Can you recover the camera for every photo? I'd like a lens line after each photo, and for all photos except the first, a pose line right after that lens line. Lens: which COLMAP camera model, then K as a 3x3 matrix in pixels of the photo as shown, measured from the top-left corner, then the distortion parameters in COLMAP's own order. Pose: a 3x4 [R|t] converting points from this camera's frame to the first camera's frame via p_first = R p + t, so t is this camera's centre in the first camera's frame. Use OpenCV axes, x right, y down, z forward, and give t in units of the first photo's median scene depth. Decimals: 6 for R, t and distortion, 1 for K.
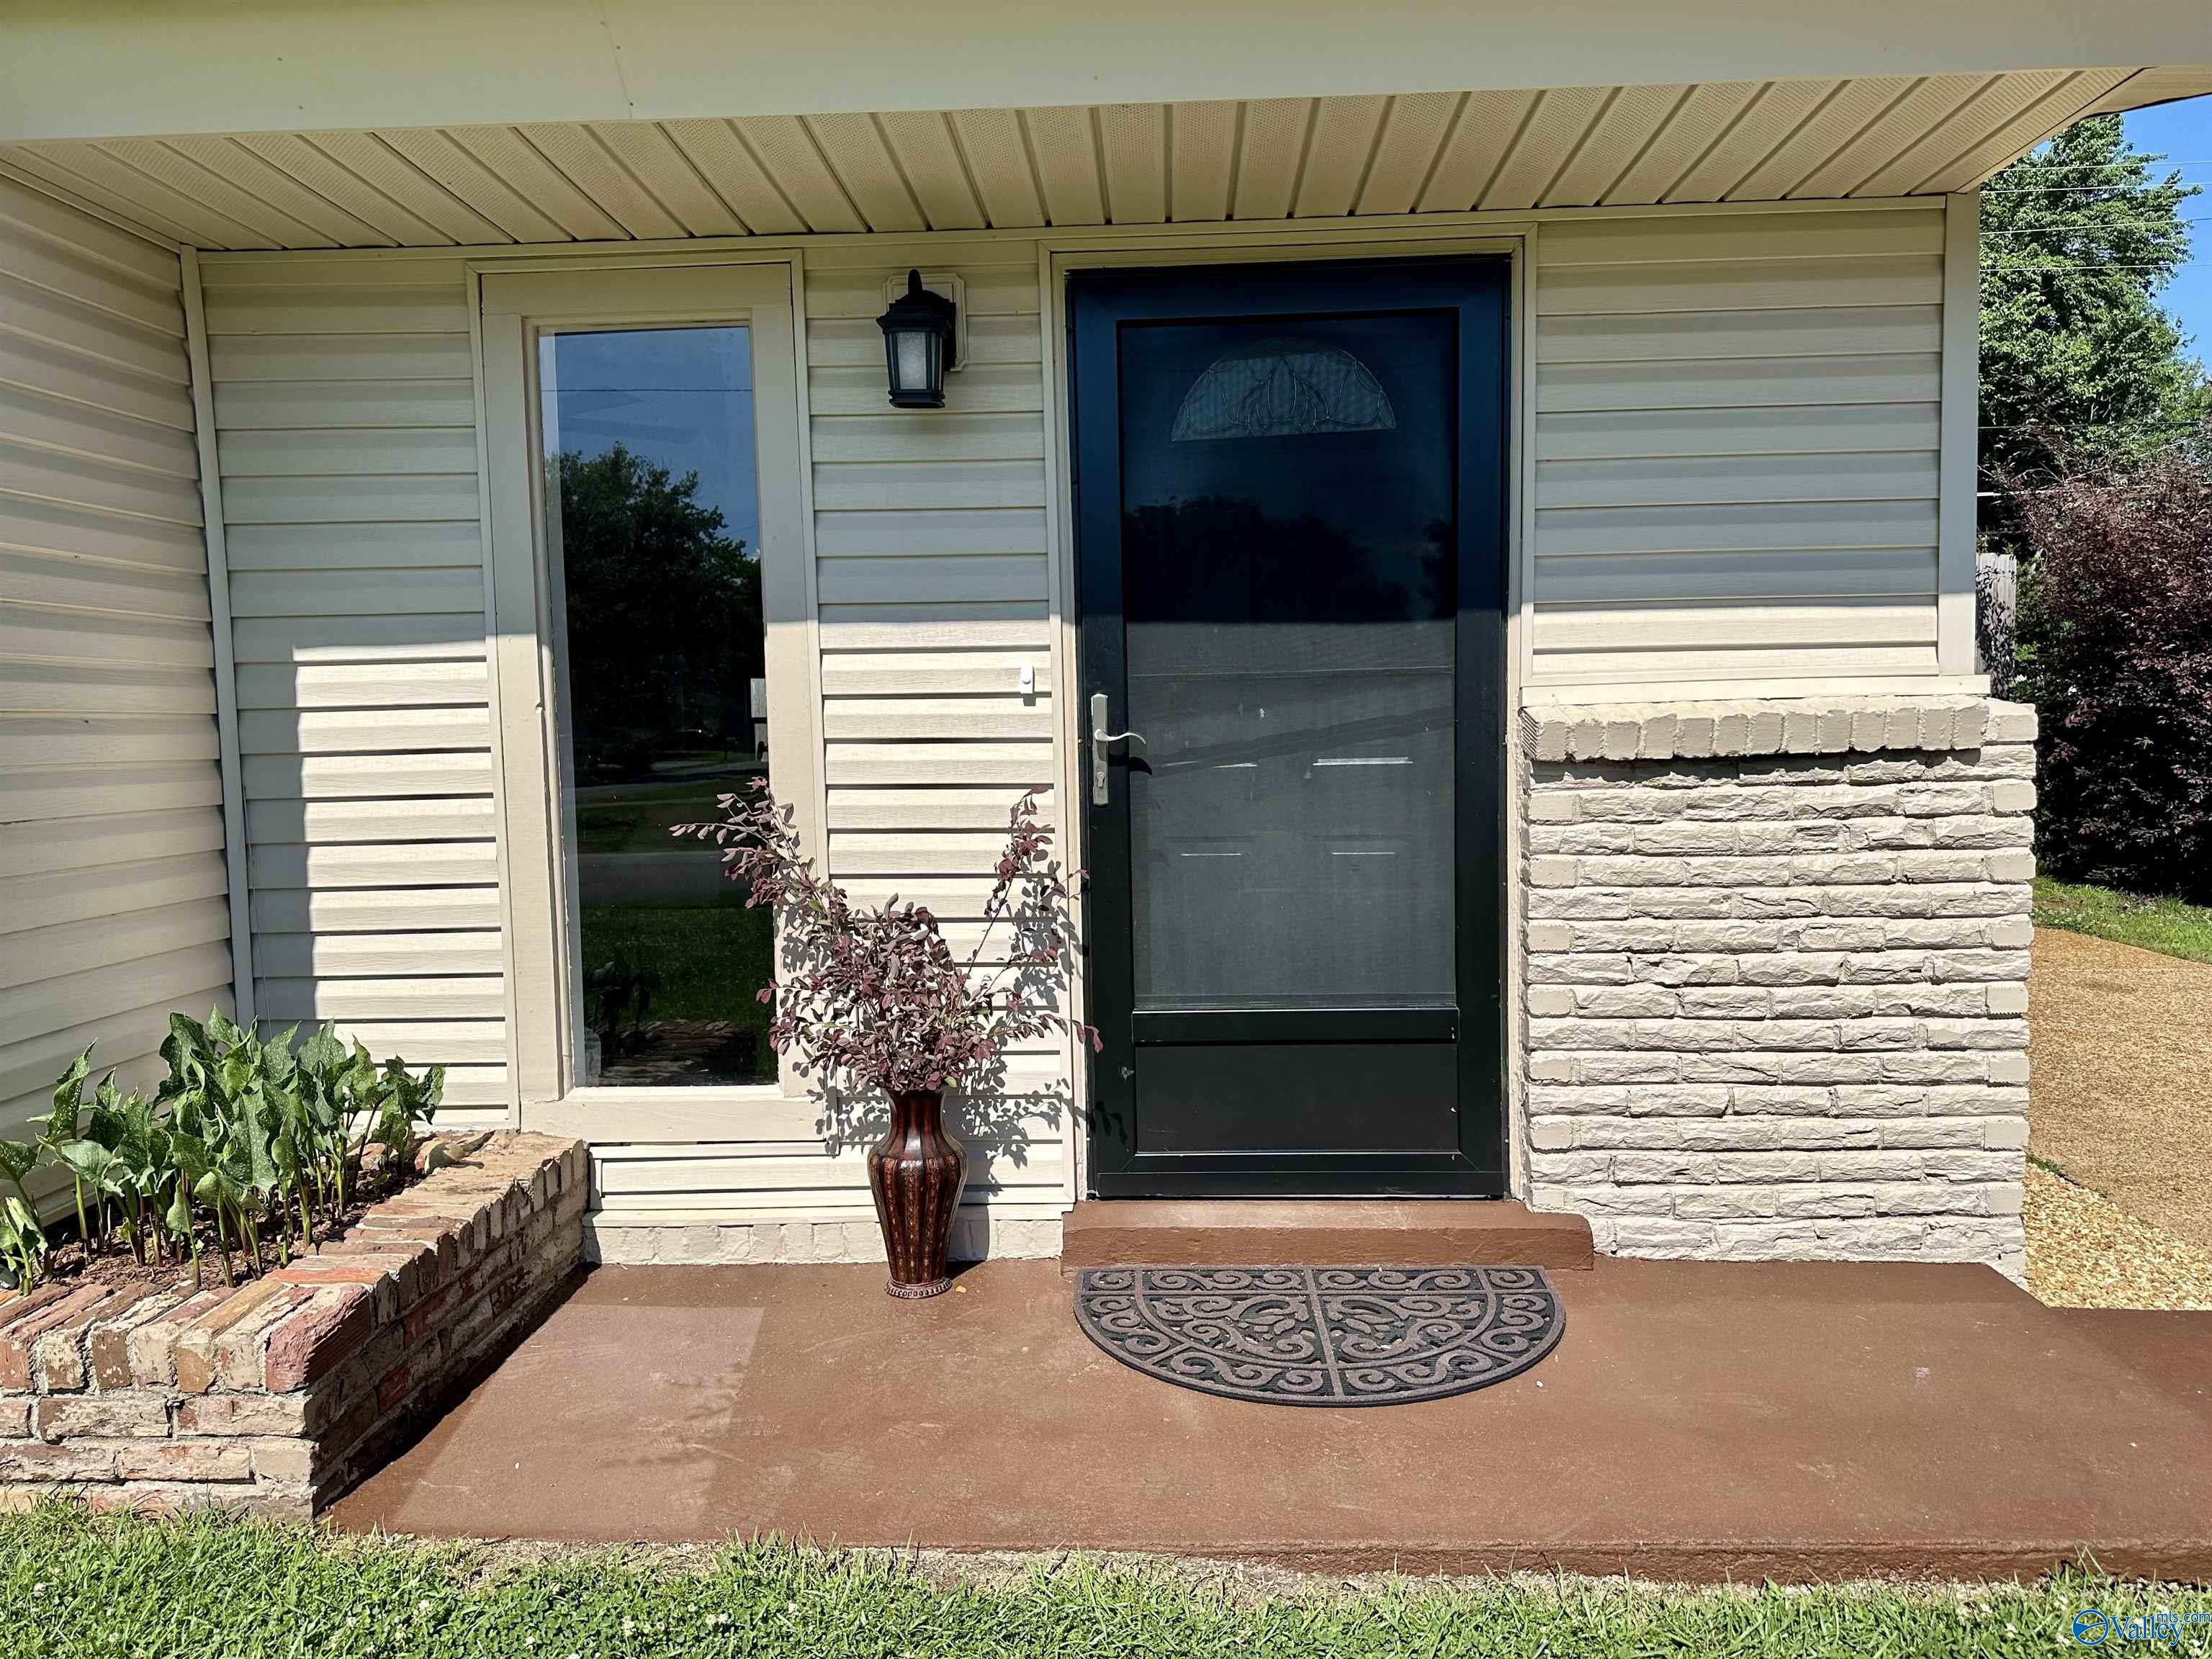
lens RADIAL K [[1552.4, 0, 1106.0], [0, 1552.4, 829.5], [0, 0, 1]] dist [0.071568, -0.076130]
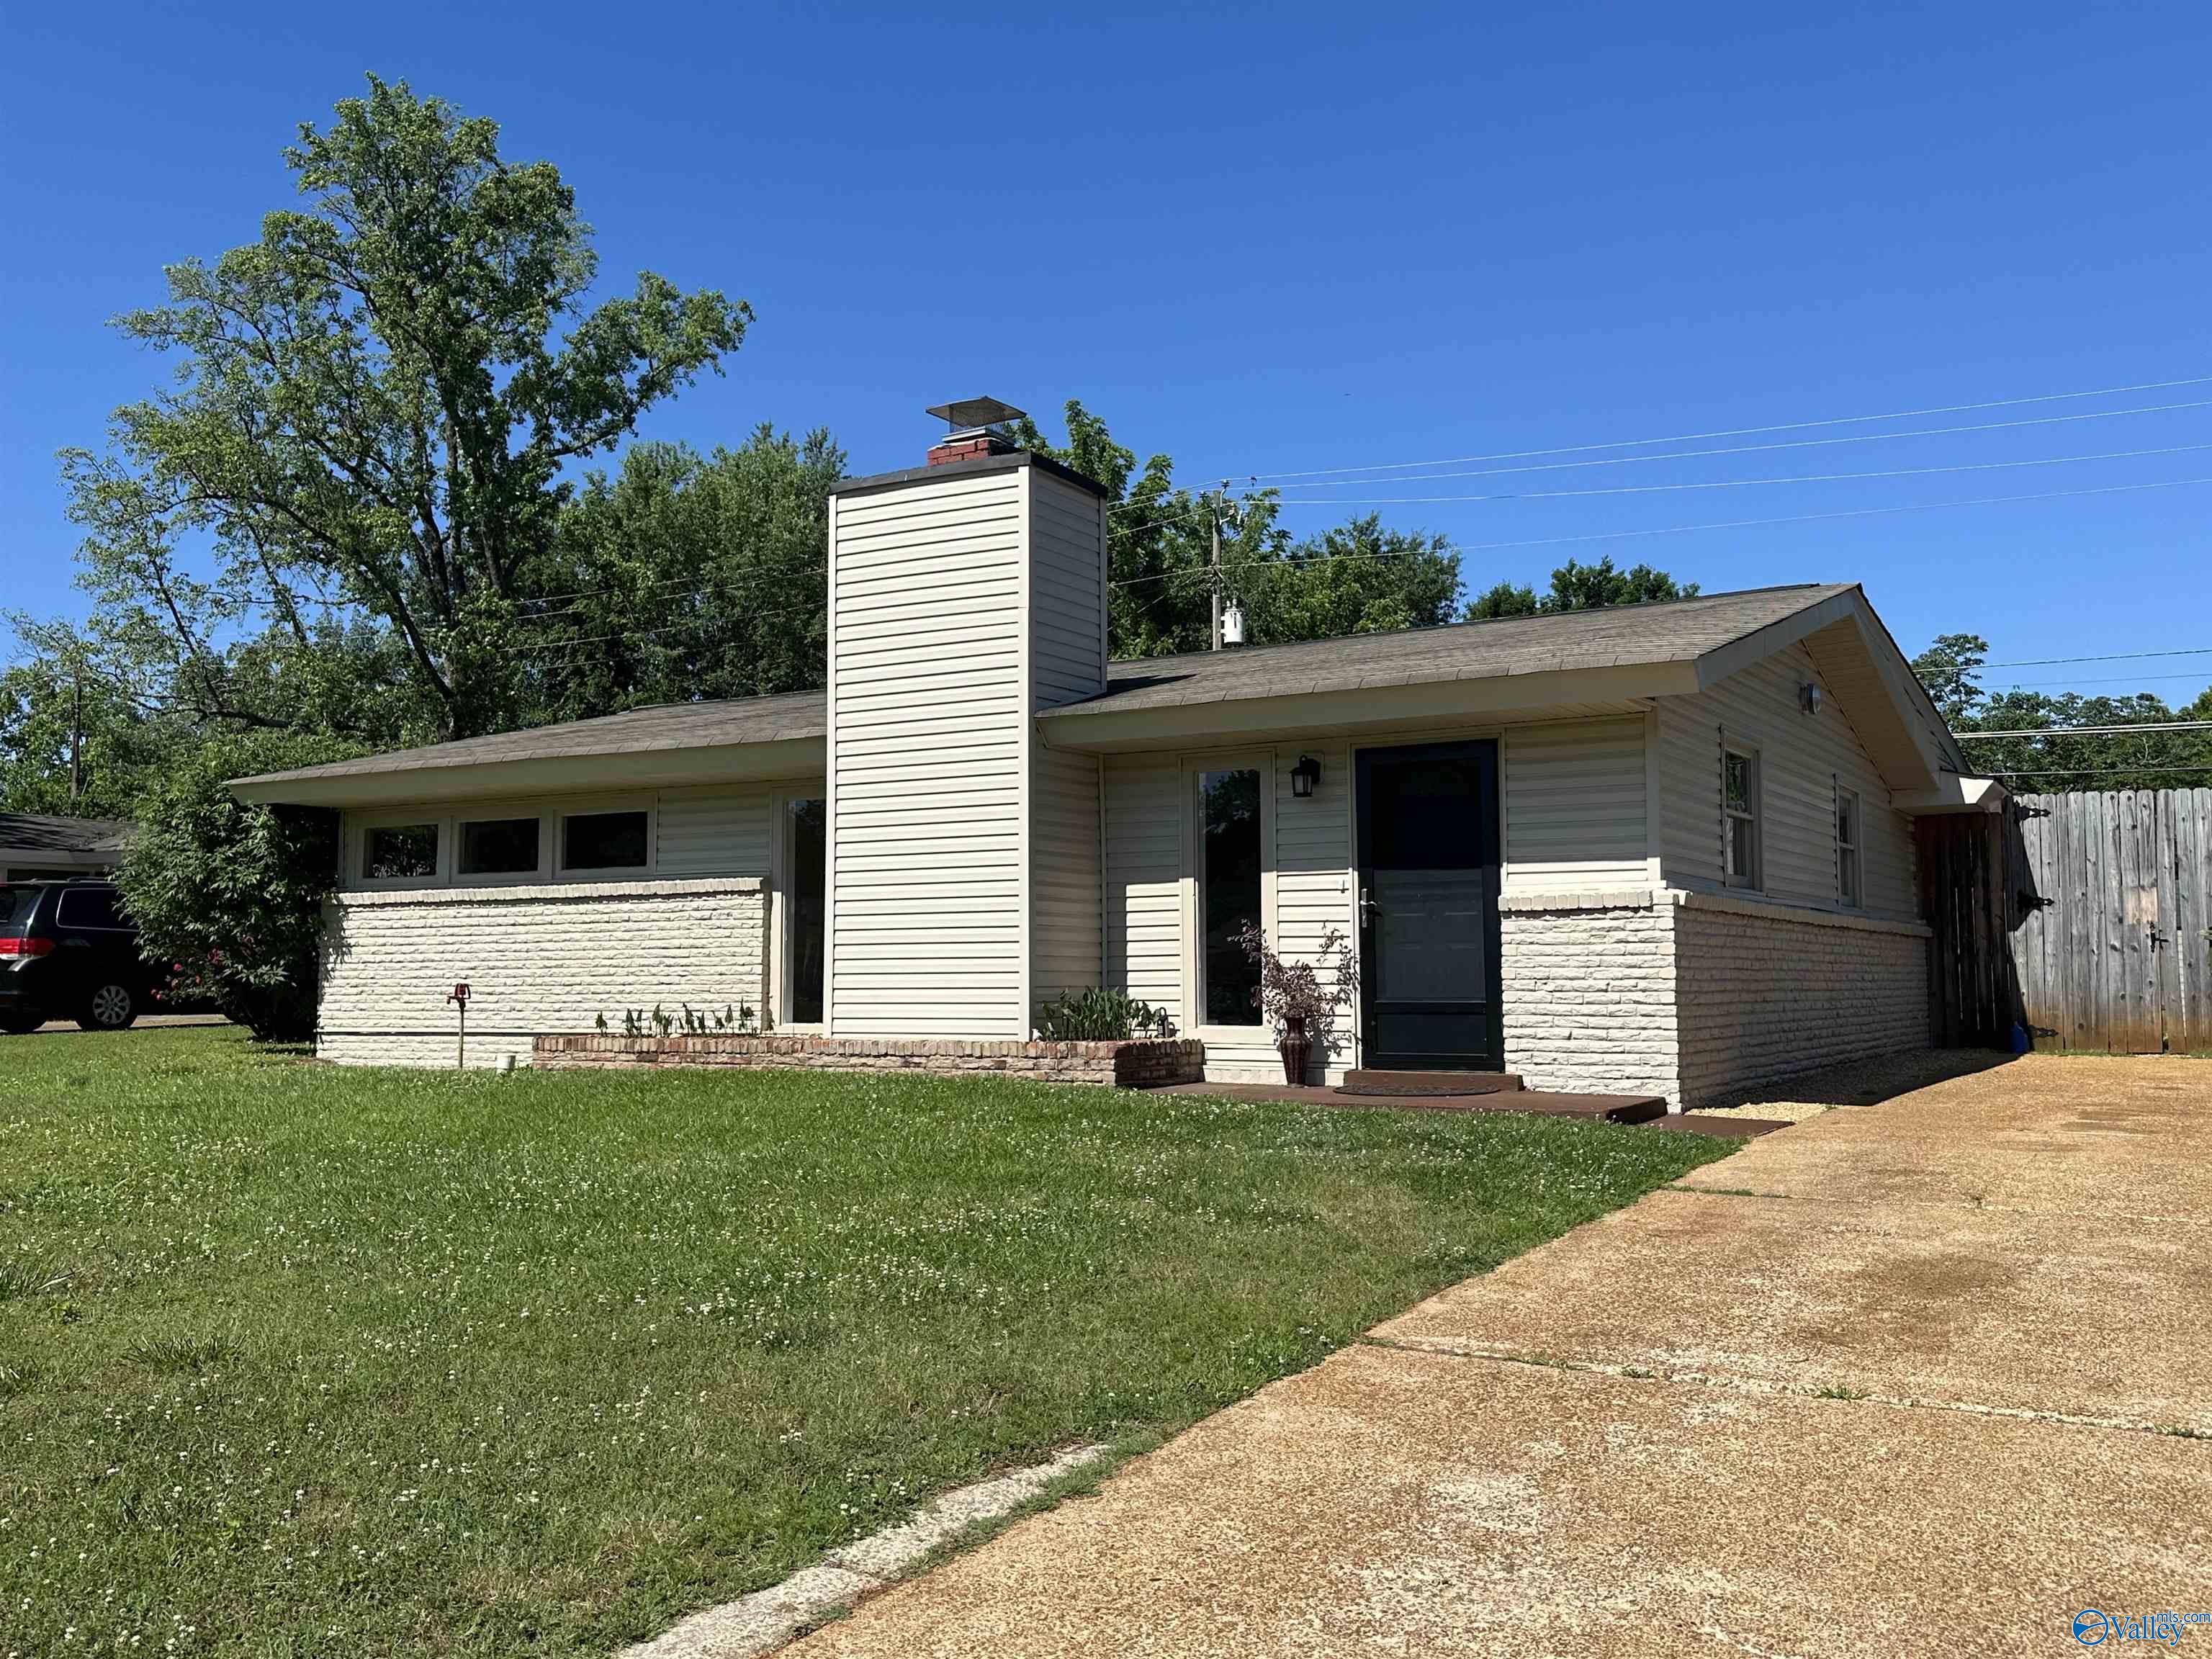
lens RADIAL K [[1948.5, 0, 1108.6], [0, 1948.5, 837.2], [0, 0, 1]] dist [0.097773, -0.002429]
pose [[0.876029, -0.022771, -0.481720, 1.335965], [-0.044878, 0.990701, -0.128442, 0.304873], [0.480165, 0.134138, 0.866861, -2.403213]]
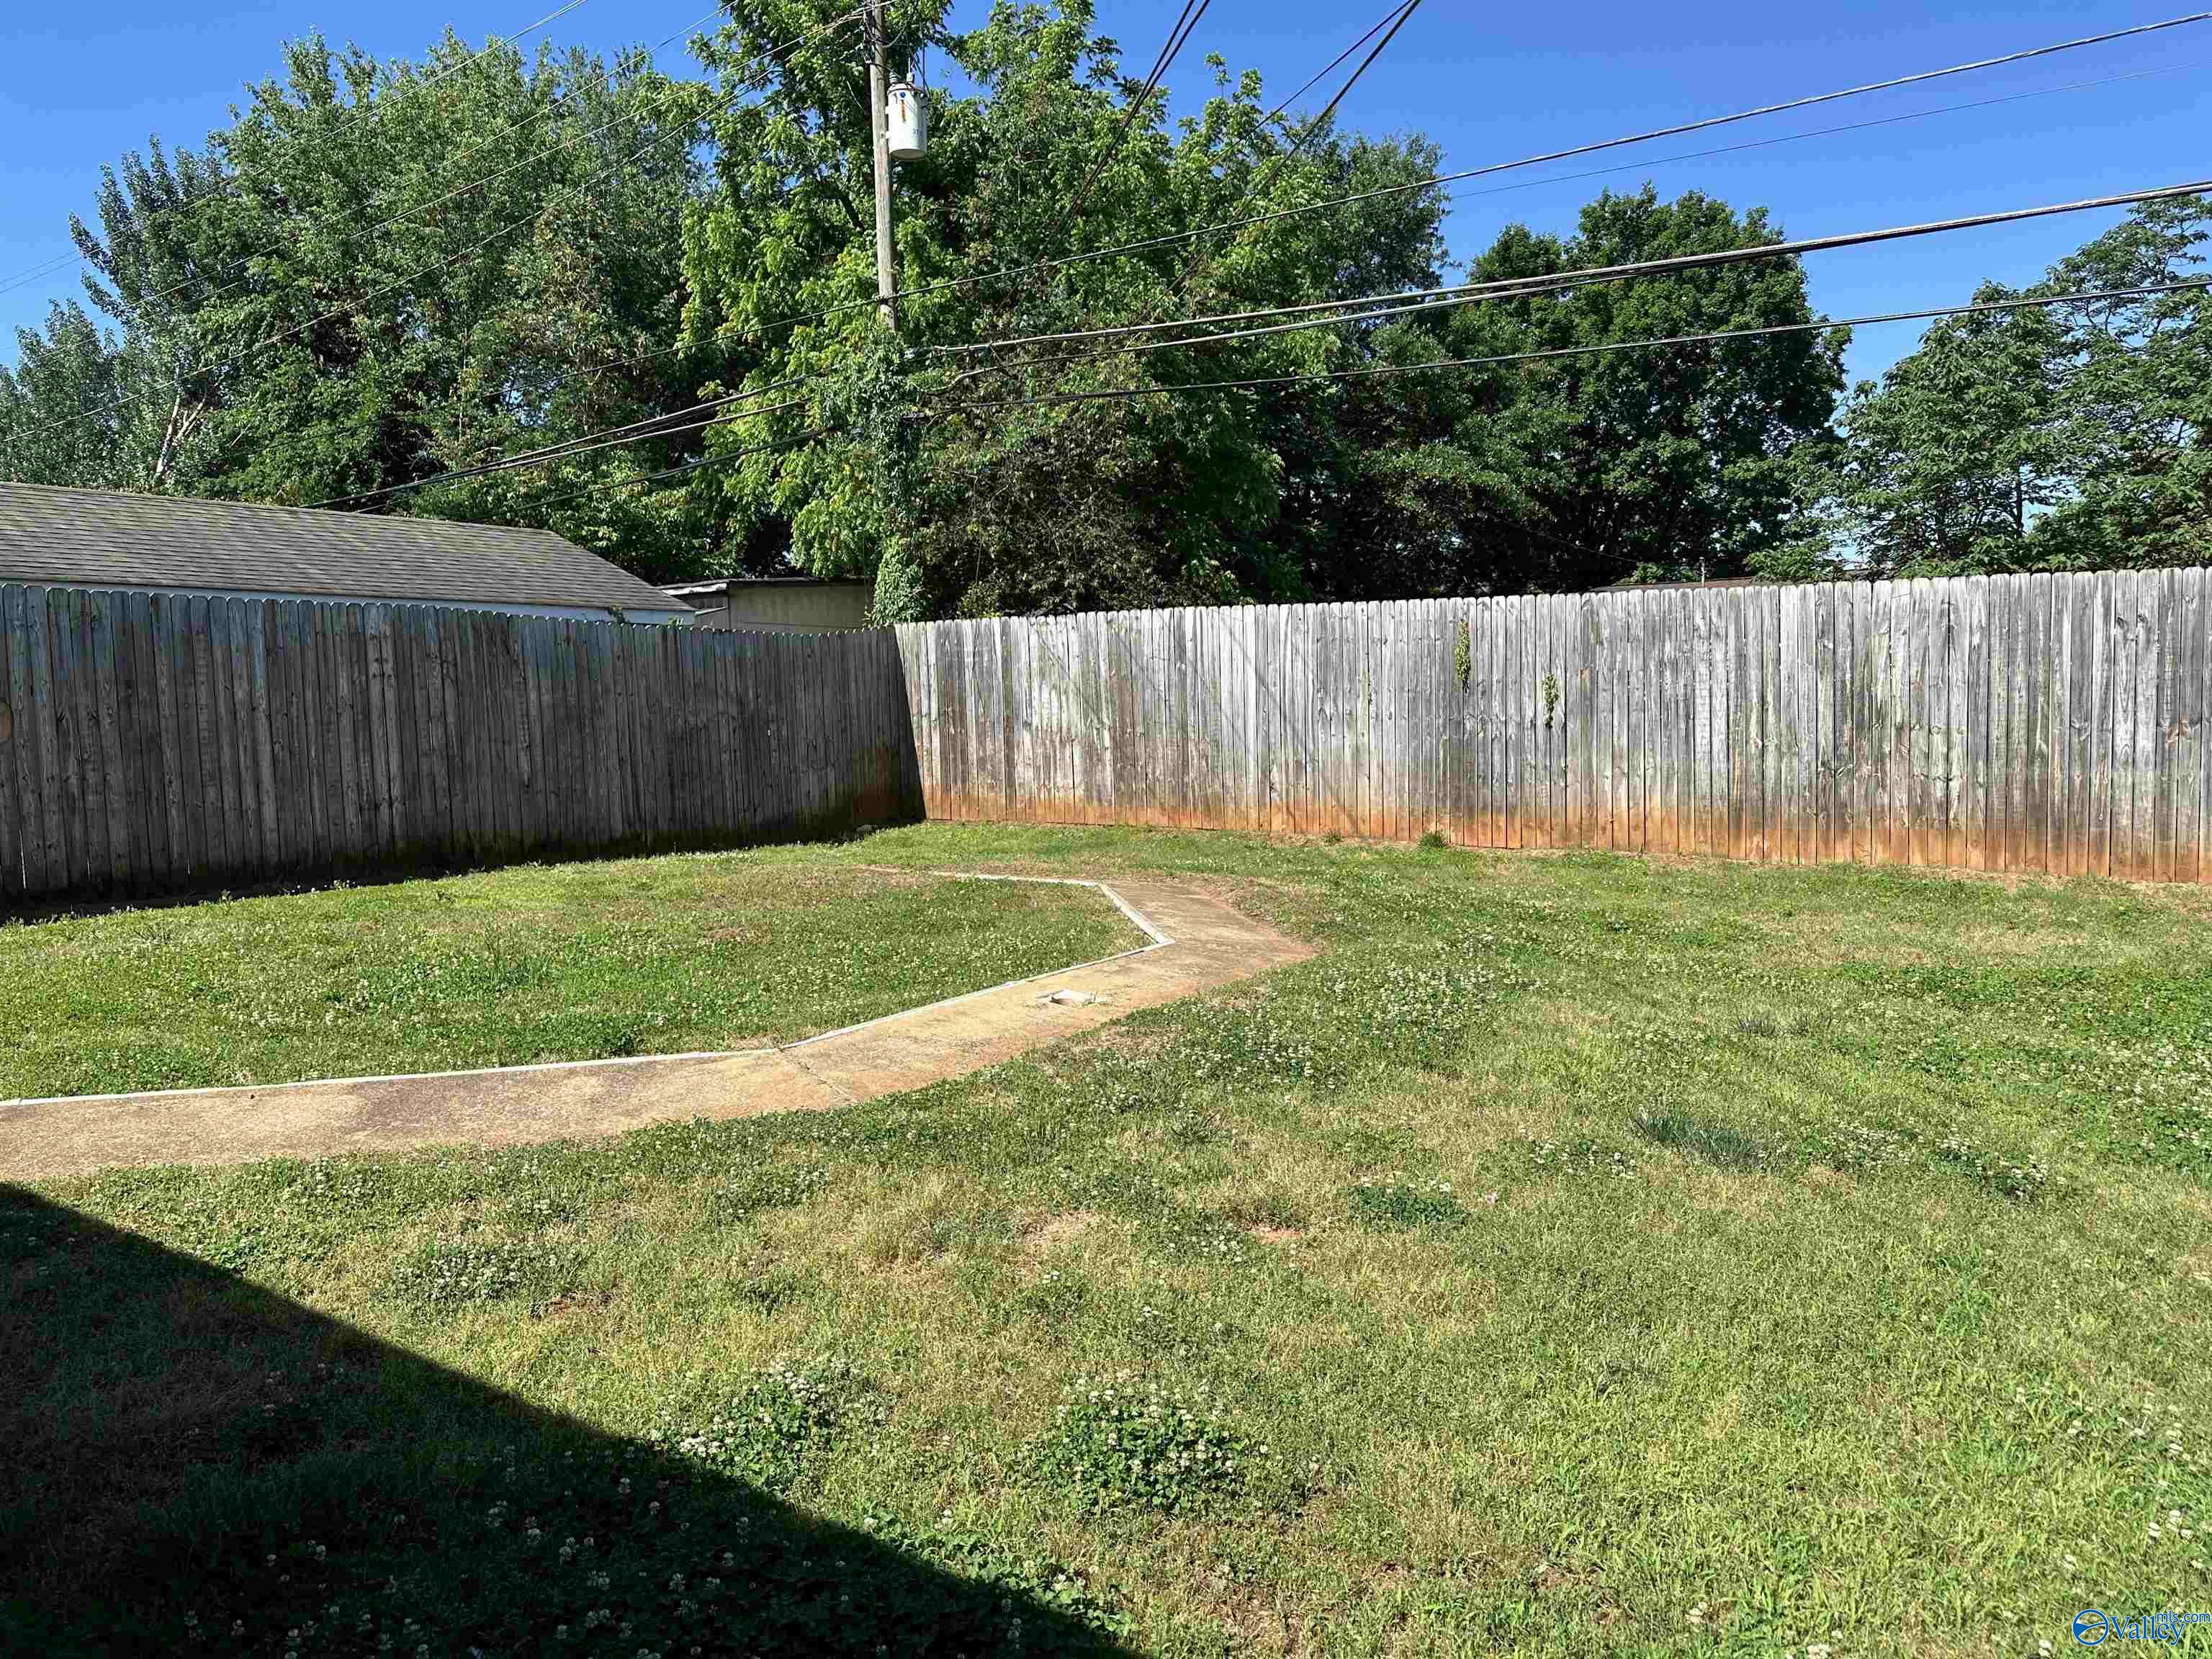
lens RADIAL K [[1545.5, 0, 1195.2], [0, 1545.5, 821.2], [0, 0, 1]] dist [0.087454, -0.060422]
pose [[0.852287, 0.041528, -0.521424, -0.074254], [-0.031527, 0.999110, 0.028040, -0.406655], [0.522124, -0.007459, 0.852837, 4.187175]]
